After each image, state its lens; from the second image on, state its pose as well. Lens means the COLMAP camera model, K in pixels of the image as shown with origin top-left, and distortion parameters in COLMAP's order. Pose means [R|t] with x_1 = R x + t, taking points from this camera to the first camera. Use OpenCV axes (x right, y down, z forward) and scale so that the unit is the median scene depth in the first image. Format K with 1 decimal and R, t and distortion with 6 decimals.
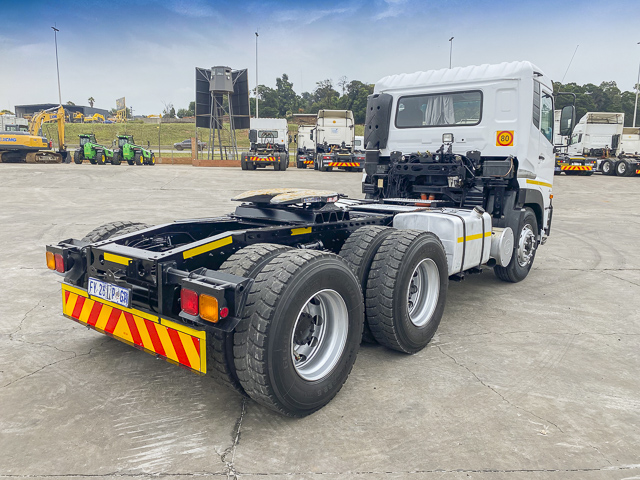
lens RADIAL K [[489.0, 0, 318.6], [0, 489.0, 232.4], [0, 0, 1]] dist [0.029742, -0.005057]
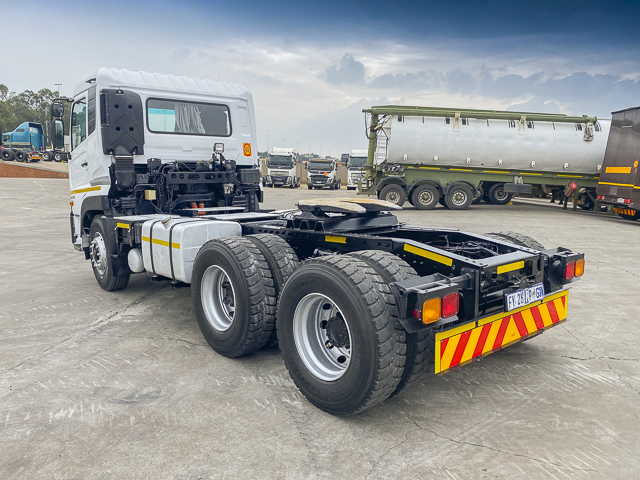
lens RADIAL K [[495.5, 0, 320.0], [0, 495.5, 240.0], [0, 0, 1]] dist [0.003225, -0.000304]
pose [[0.195639, -0.143854, 0.970068, -0.733506], [0.145931, 0.982440, 0.116257, -0.087176], [-0.969757, 0.118819, 0.213196, 0.574855]]
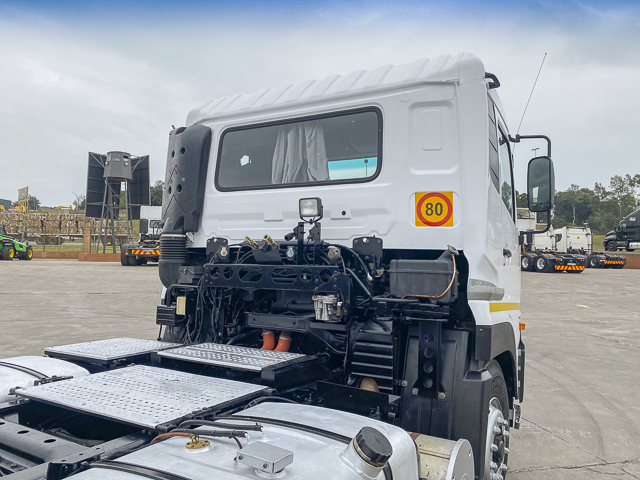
lens RADIAL K [[474.7, 0, 320.0], [0, 474.7, 240.0], [0, 0, 1]] dist [0.056162, -0.000126]
pose [[0.988951, 0.006715, 0.148090, 0.203858], [0.019234, 0.984716, -0.173100, -0.087274], [-0.146989, 0.174036, 0.973707, 0.572816]]
